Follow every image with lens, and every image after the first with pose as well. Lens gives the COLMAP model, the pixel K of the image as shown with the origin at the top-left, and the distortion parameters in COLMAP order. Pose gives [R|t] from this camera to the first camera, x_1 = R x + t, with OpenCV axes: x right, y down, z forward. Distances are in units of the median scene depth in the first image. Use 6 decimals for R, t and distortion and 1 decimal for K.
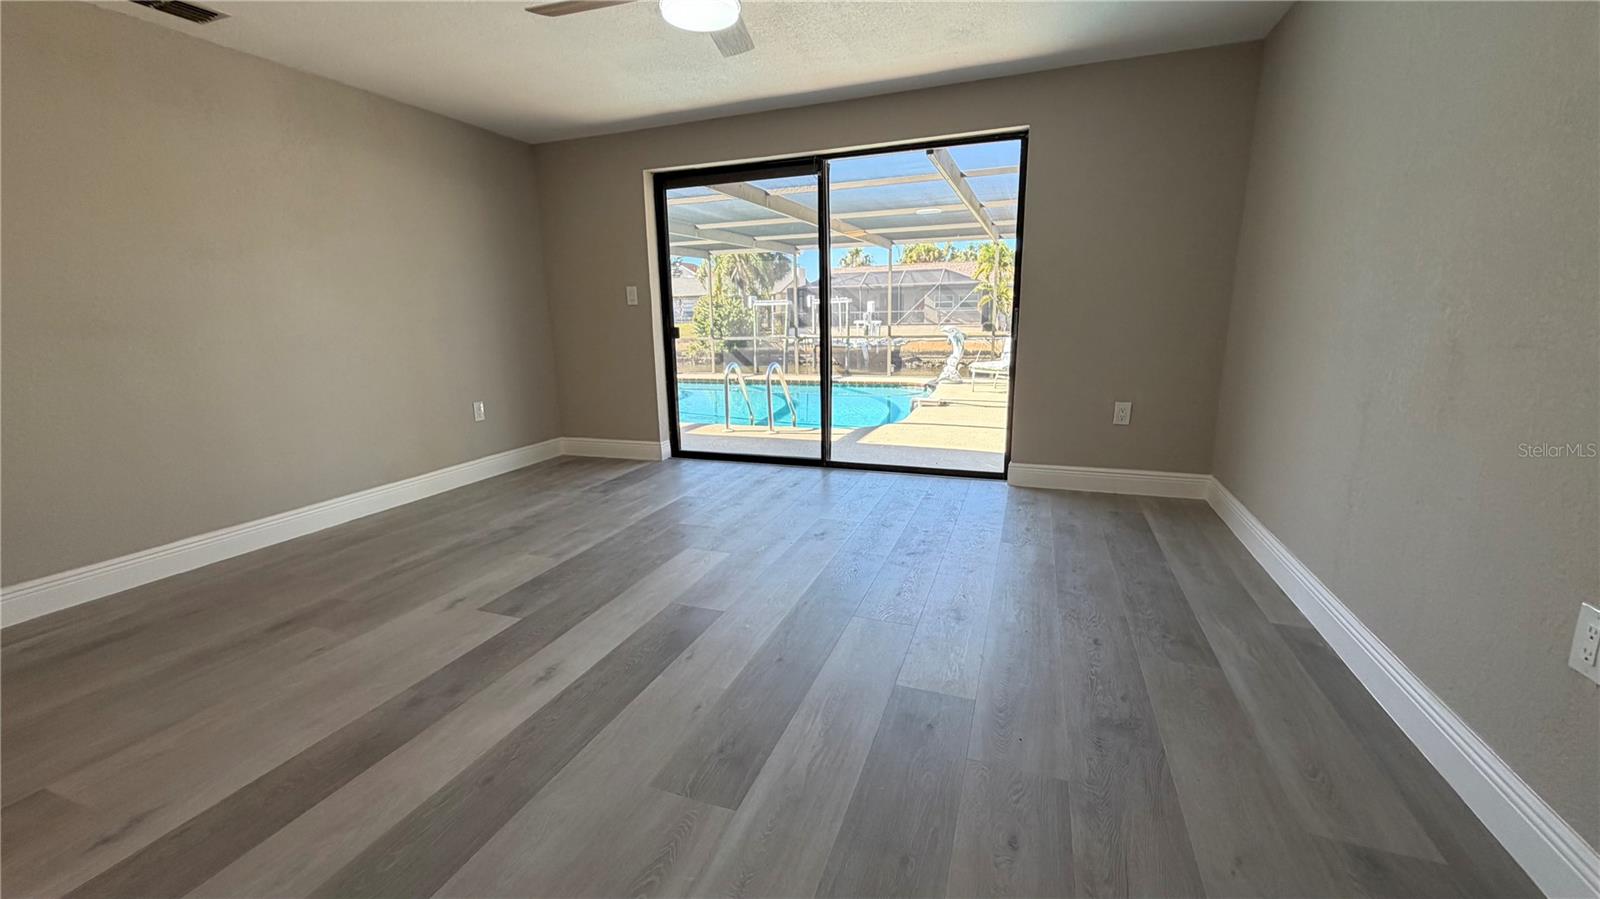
lens RADIAL K [[639.2, 0, 796.5], [0, 639.2, 444.9], [0, 0, 1]] dist [0.001223, -0.000064]
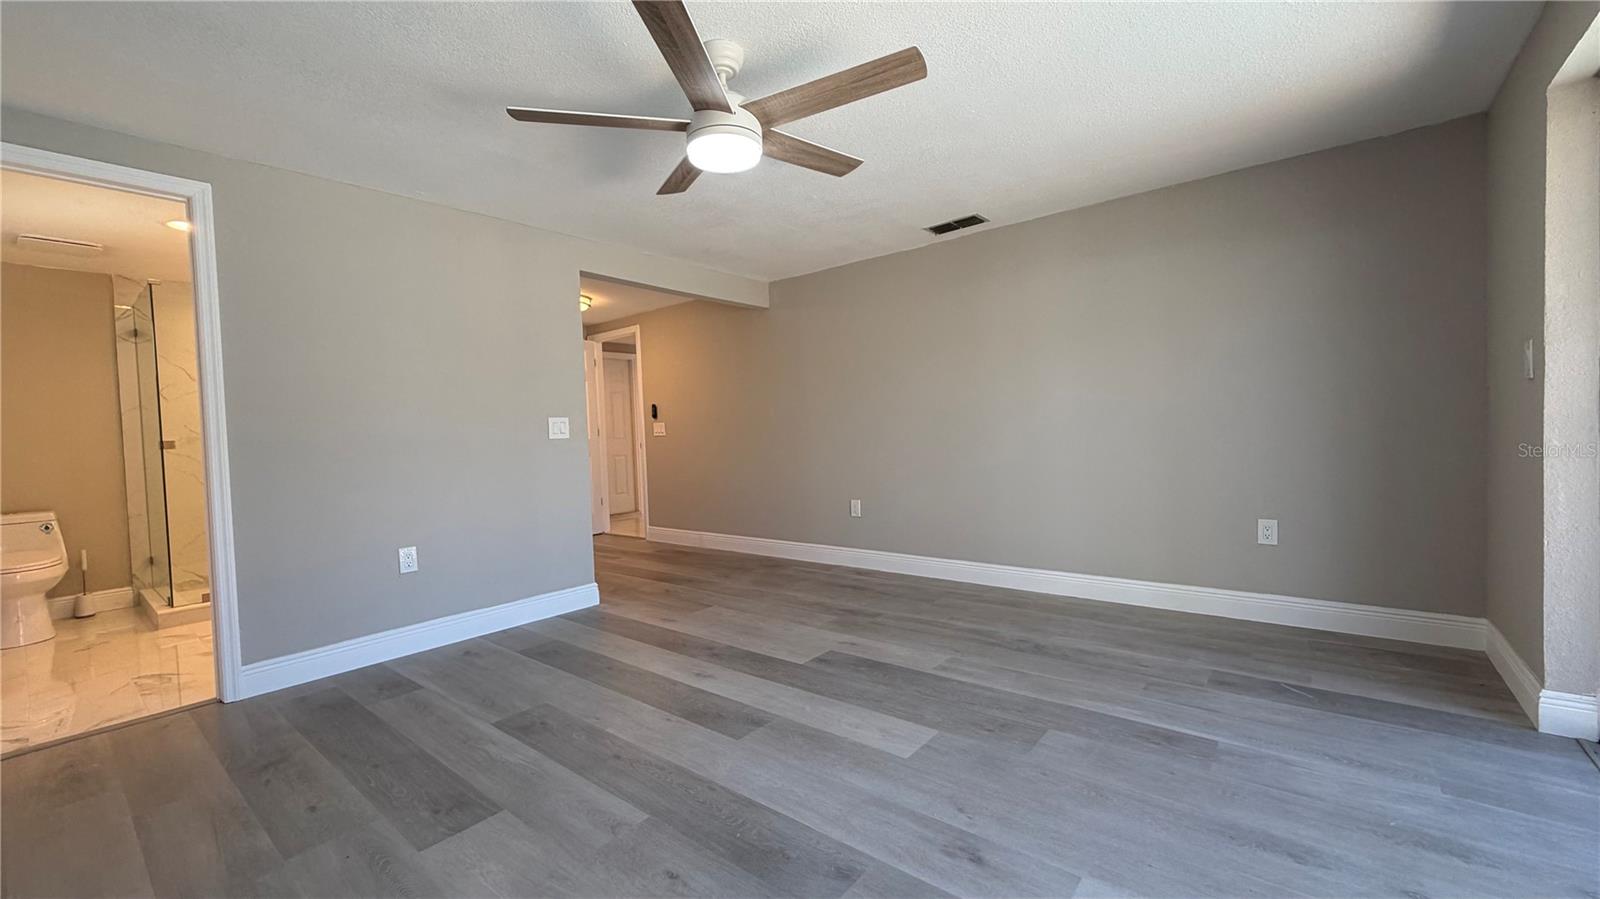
lens RADIAL K [[639.2, 0, 795.8], [0, 639.2, 451.0], [0, 0, 1]] dist [0.001223, -0.000064]
pose [[-0.330830, 0.064786, -0.941464, 0.582460], [-0.149591, 0.981427, 0.120102, -0.229573], [0.931759, 0.180568, -0.314994, 1.054557]]
